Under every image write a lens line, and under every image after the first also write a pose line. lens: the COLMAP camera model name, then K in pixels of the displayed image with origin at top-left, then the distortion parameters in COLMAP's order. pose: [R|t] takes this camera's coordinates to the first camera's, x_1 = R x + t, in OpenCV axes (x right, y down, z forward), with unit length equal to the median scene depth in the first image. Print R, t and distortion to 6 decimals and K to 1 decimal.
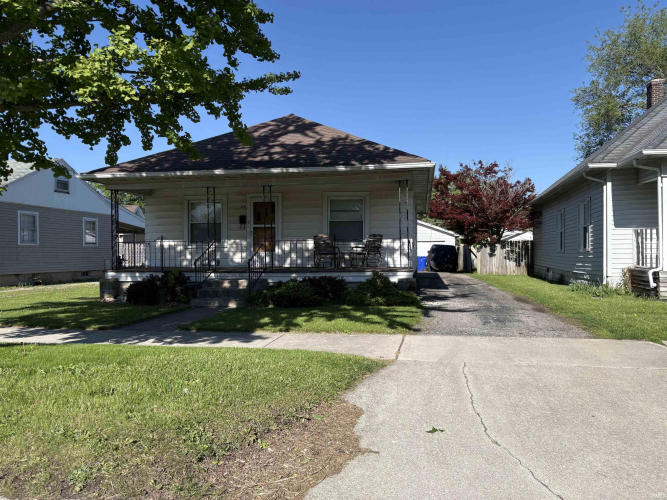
lens RADIAL K [[501.0, 0, 335.2], [0, 501.0, 247.0], [0, 0, 1]] dist [-0.002395, -0.004819]
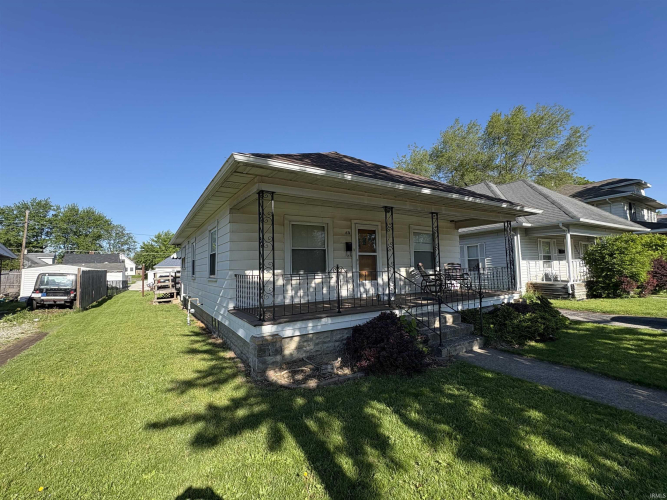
lens RADIAL K [[291.8, 0, 331.0], [0, 291.8, 254.8], [0, 0, 1]] dist [-0.013677, 0.001487]
pose [[0.731088, 0.020484, 0.681975, -0.575313], [0.013708, 0.998906, -0.044698, -0.018438], [-0.682145, 0.042027, 0.730008, 0.646919]]
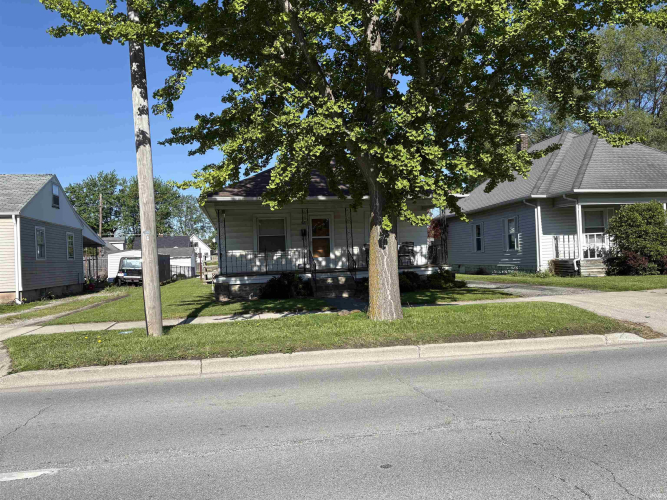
lens RADIAL K [[501.0, 0, 334.8], [0, 501.0, 251.6], [0, 0, 1]] dist [-0.002395, -0.004819]
pose [[0.924822, -0.025419, 0.379551, -0.600852], [0.029532, 0.999551, -0.005019, 0.002578], [-0.379253, 0.015851, 0.925157, -0.202780]]
